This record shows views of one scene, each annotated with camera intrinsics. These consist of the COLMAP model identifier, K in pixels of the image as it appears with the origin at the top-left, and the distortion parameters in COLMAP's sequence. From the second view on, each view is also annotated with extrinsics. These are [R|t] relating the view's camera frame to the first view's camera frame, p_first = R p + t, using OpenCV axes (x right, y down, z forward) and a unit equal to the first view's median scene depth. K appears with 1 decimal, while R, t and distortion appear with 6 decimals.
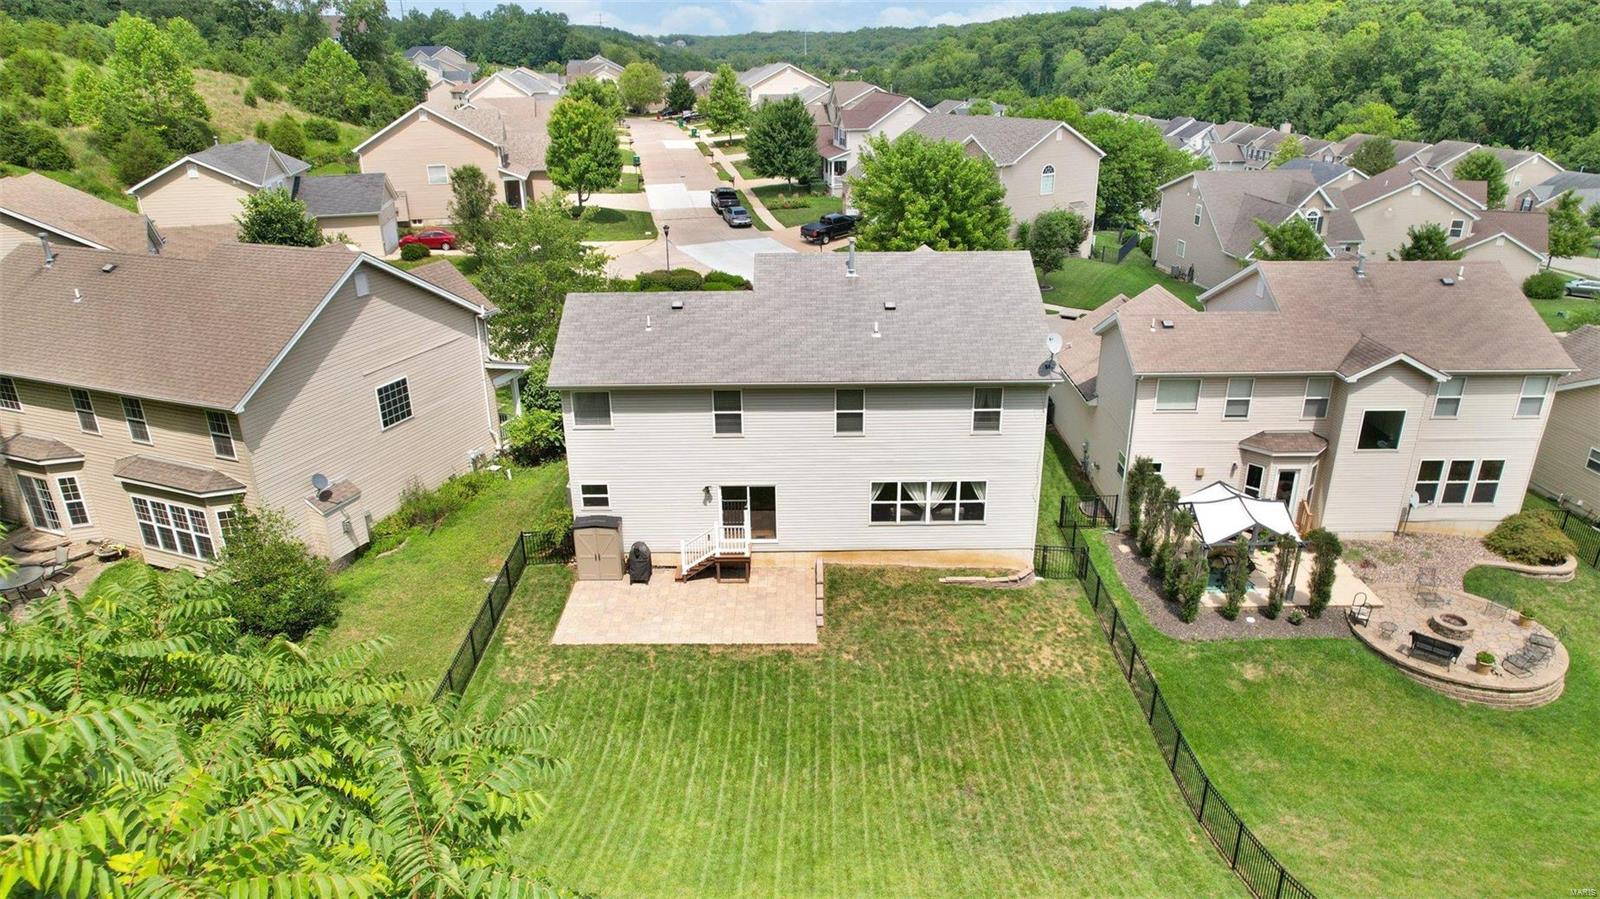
lens RADIAL K [[1021.3, 0, 806.7], [0, 1021.3, 455.4], [0, 0, 1]] dist [-0.073554, 0.063178]
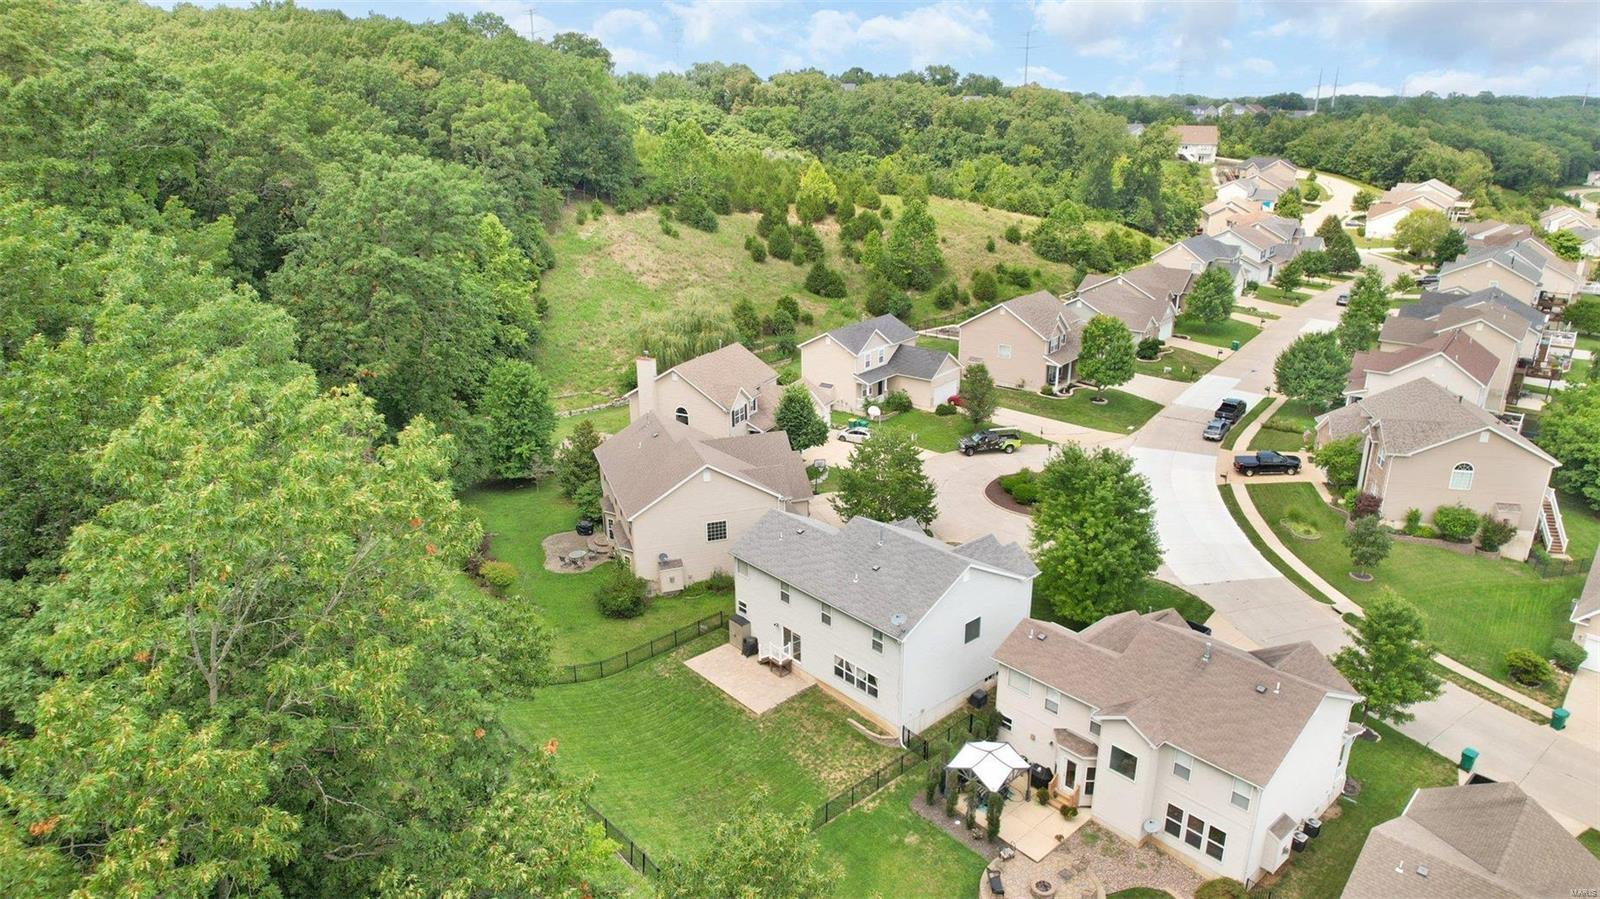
lens RADIAL K [[1021.3, 0, 806.7], [0, 1021.3, 455.4], [0, 0, 1]] dist [-0.073554, 0.063178]
pose [[0.658013, 0.256250, -0.708064, 1.244936], [-0.285131, 0.955088, 0.080673, -0.452359], [0.696936, 0.148807, 0.701525, -0.399259]]
